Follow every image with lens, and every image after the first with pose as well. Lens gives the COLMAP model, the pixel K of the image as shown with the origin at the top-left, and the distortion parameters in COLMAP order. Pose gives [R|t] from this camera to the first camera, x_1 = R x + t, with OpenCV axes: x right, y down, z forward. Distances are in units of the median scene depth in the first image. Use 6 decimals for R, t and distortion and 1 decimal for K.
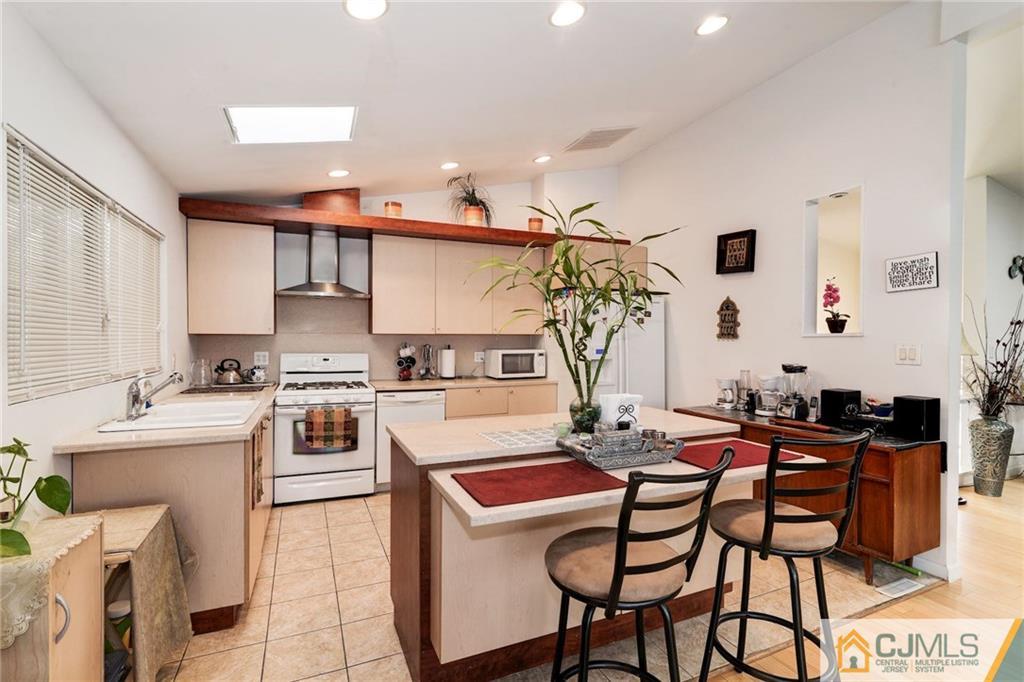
lens RADIAL K [[470.1, 0, 501.8], [0, 470.1, 345.2], [0, 0, 1]] dist [0.000841, 0.000280]
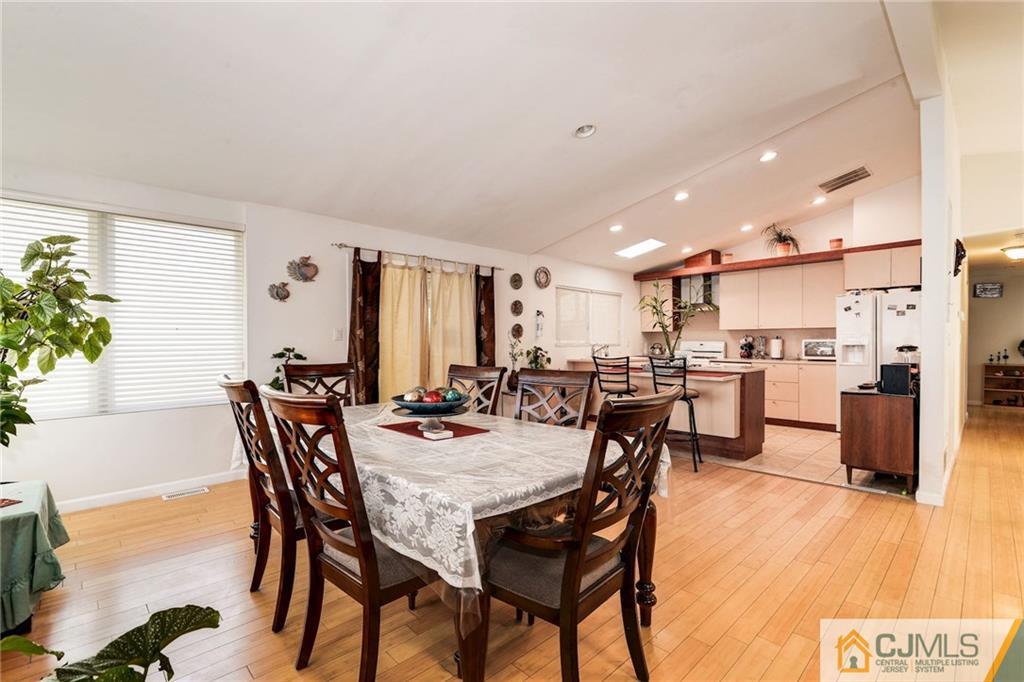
lens RADIAL K [[470.1, 0, 501.8], [0, 470.1, 345.2], [0, 0, 1]] dist [0.000841, 0.000280]
pose [[0.319270, 0.004441, -0.947653, 1.094693], [-0.008218, 0.999964, 0.001918, 0.034573], [0.947628, 0.007175, 0.319295, -0.326462]]
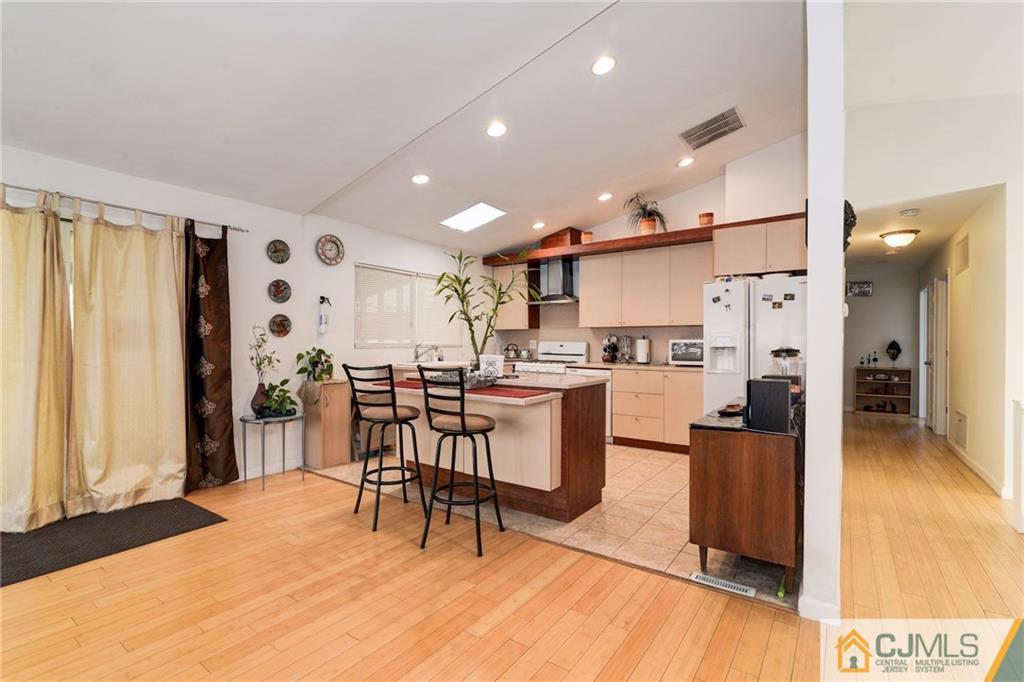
lens RADIAL K [[479.7, 0, 504.3], [0, 479.7, 345.0], [0, 0, 1]] dist [-0.001904, -0.000020]
pose [[0.487948, 0.003868, -0.872864, 0.841918], [-0.010866, 0.999940, -0.001643, 0.031421], [0.872805, 0.010286, 0.487961, 0.094921]]
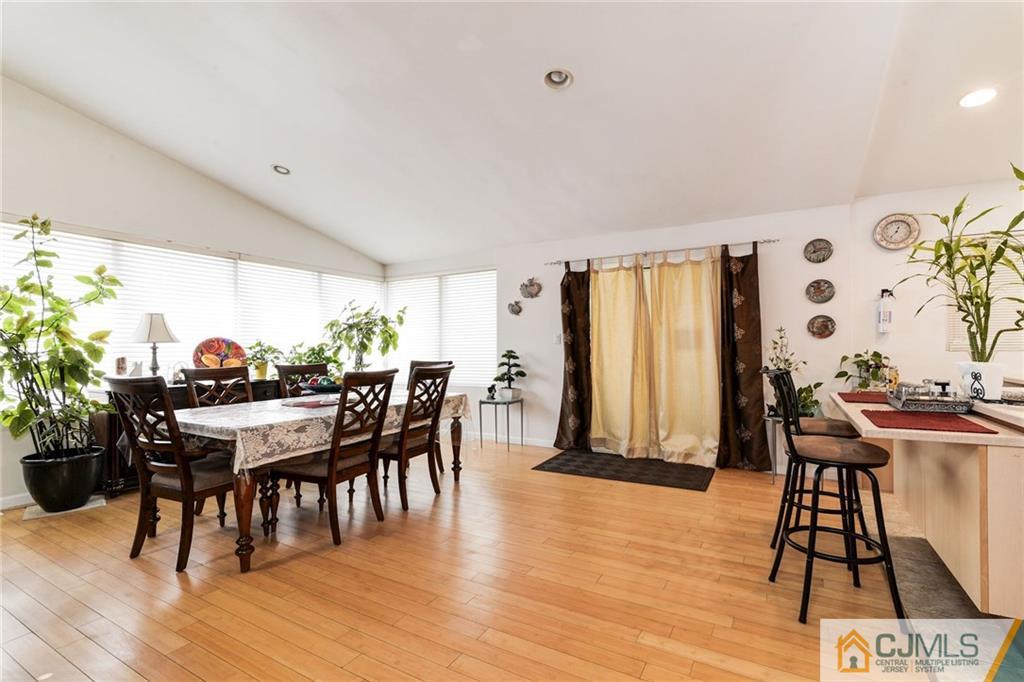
lens RADIAL K [[459.5, 0, 516.6], [0, 459.5, 347.2], [0, 0, 1]] dist [0.000624, 0.000088]
pose [[-0.808461, 0.004428, -0.588533, 0.782831], [0.000168, 0.999973, 0.007292, 0.028342], [0.588549, 0.005796, -0.808441, 0.555425]]
